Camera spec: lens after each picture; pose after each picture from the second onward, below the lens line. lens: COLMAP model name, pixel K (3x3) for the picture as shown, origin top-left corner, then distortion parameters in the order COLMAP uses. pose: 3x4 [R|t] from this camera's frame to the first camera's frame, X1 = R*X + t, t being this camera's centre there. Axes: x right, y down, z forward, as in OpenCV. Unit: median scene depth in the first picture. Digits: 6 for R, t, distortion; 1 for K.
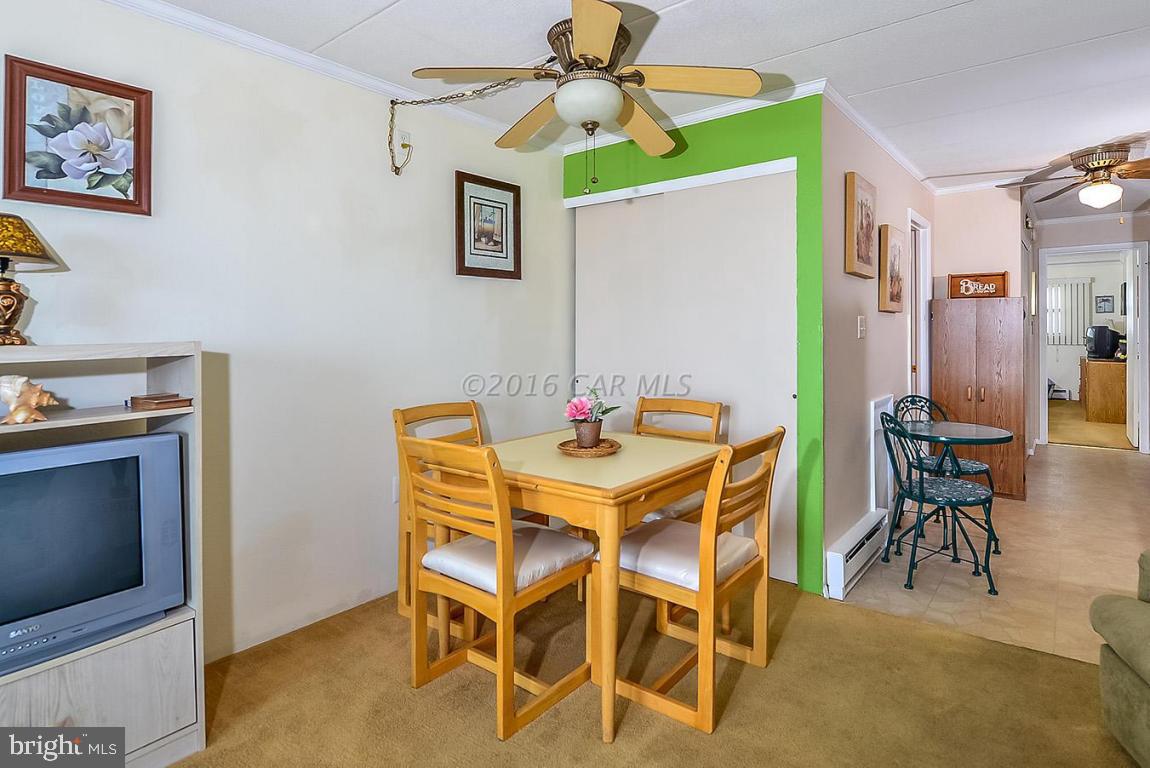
lens RADIAL K [[543.2, 0, 590.8], [0, 543.2, 337.2], [0, 0, 1]] dist [-0.000171, -0.000411]
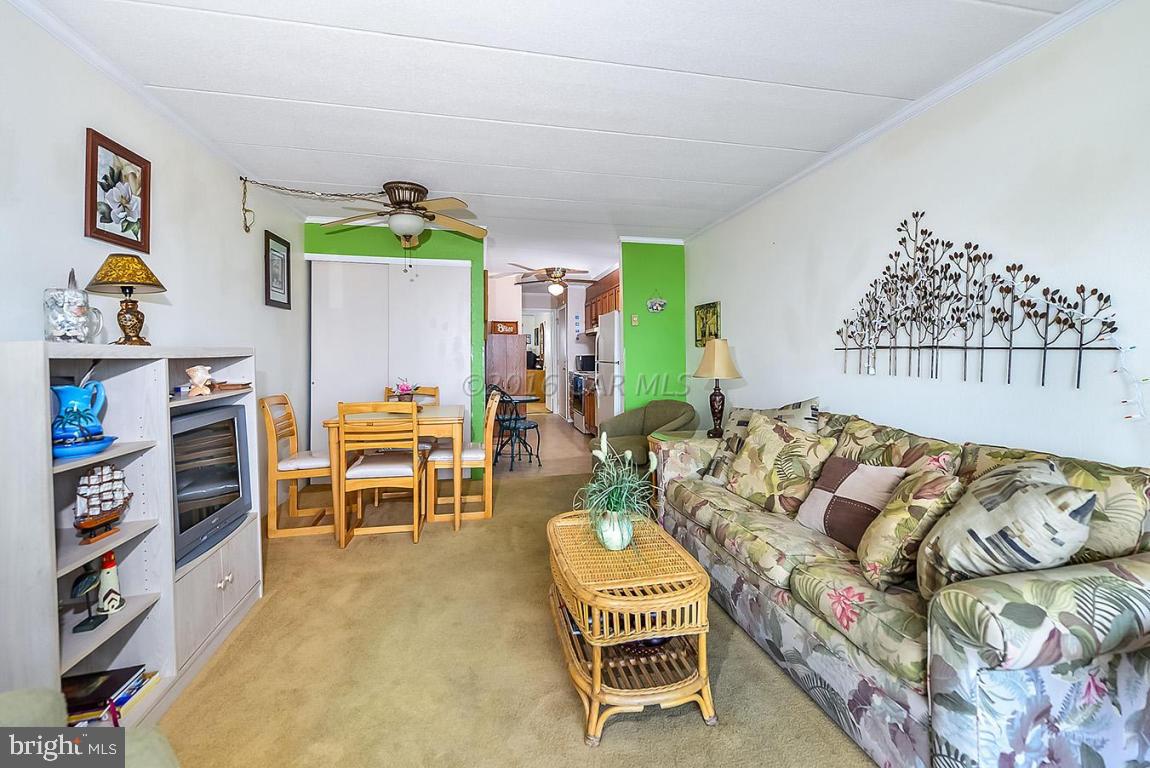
lens RADIAL K [[472.7, 0, 572.9], [0, 472.7, 353.4], [0, 0, 1]] dist [0.000436, -0.000129]
pose [[0.612536, 0.006436, 0.790417, -0.709835], [0.004899, 0.999917, -0.011938, 0.027081], [-0.790428, 0.011185, 0.612453, -0.355464]]
